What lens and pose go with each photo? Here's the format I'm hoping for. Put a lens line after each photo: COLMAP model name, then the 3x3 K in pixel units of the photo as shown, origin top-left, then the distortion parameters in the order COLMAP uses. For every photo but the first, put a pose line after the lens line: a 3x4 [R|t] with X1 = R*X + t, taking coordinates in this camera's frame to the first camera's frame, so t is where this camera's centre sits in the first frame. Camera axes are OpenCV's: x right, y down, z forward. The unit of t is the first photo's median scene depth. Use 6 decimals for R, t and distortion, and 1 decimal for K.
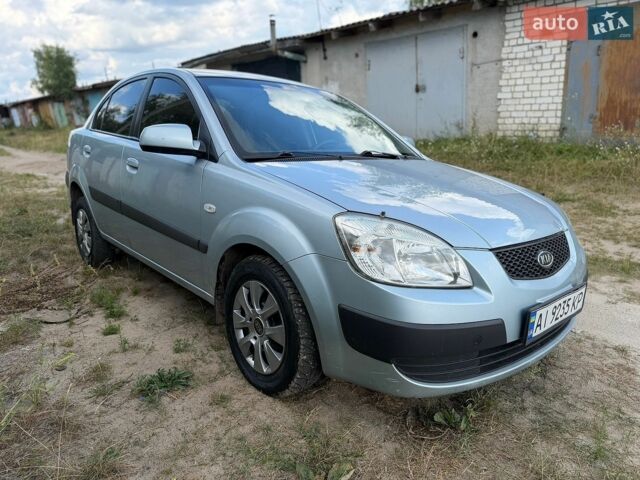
lens RADIAL K [[469.5, 0, 320.0], [0, 469.5, 240.0], [0, 0, 1]] dist [-0.002734, -0.009910]
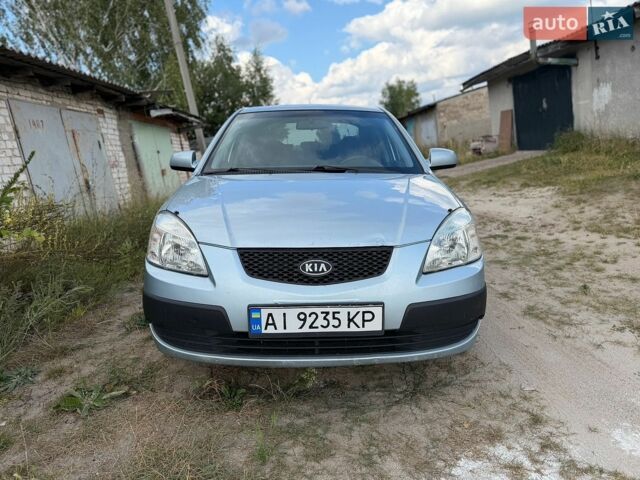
lens RADIAL K [[460.5, 0, 302.6], [0, 460.5, 238.5], [0, 0, 1]] dist [-0.005356, -0.007493]
pose [[0.746863, 0.078600, -0.660316, 0.825786], [-0.103962, 0.994581, 0.000801, -0.014829], [0.656801, 0.068049, 0.750987, 0.175421]]
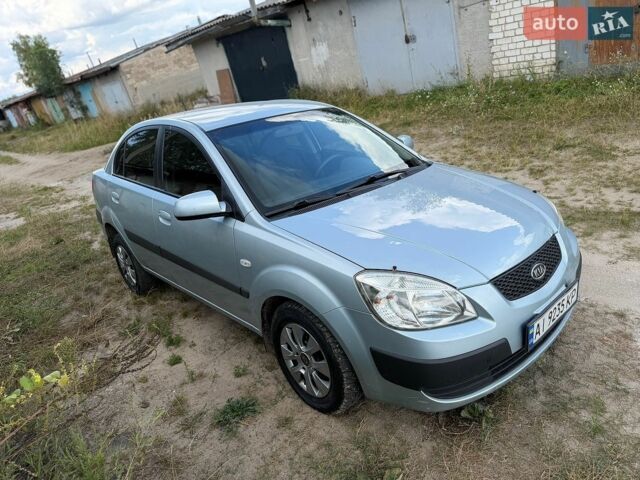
lens RADIAL K [[469.5, 0, 320.0], [0, 469.5, 240.0], [0, 0, 1]] dist [-0.002734, -0.009910]
pose [[0.985629, -0.163084, -0.044028, 0.006907], [0.167118, 0.979394, 0.113399, -0.192705], [0.024627, -0.119127, 0.992574, -0.120591]]
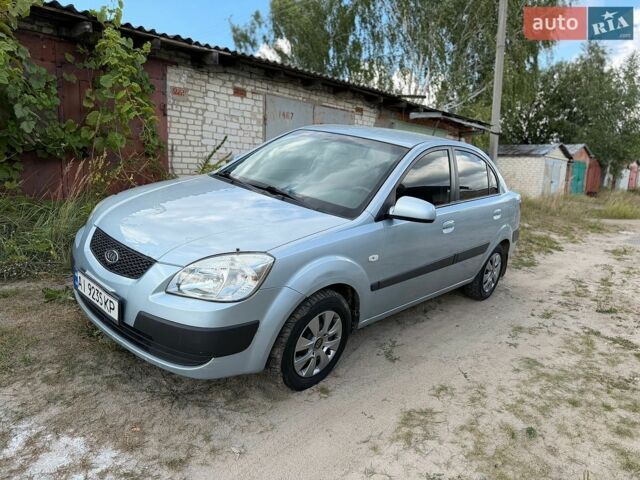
lens RADIAL K [[454.4, 0, 320.0], [0, 454.4, 240.0], [0, 0, 1]] dist [-0.001949, -0.004156]
pose [[0.101401, 0.227067, -0.968586, 1.307665], [-0.343639, 0.921672, 0.180093, -0.319392], [0.933611, 0.314582, 0.171488, 0.978699]]
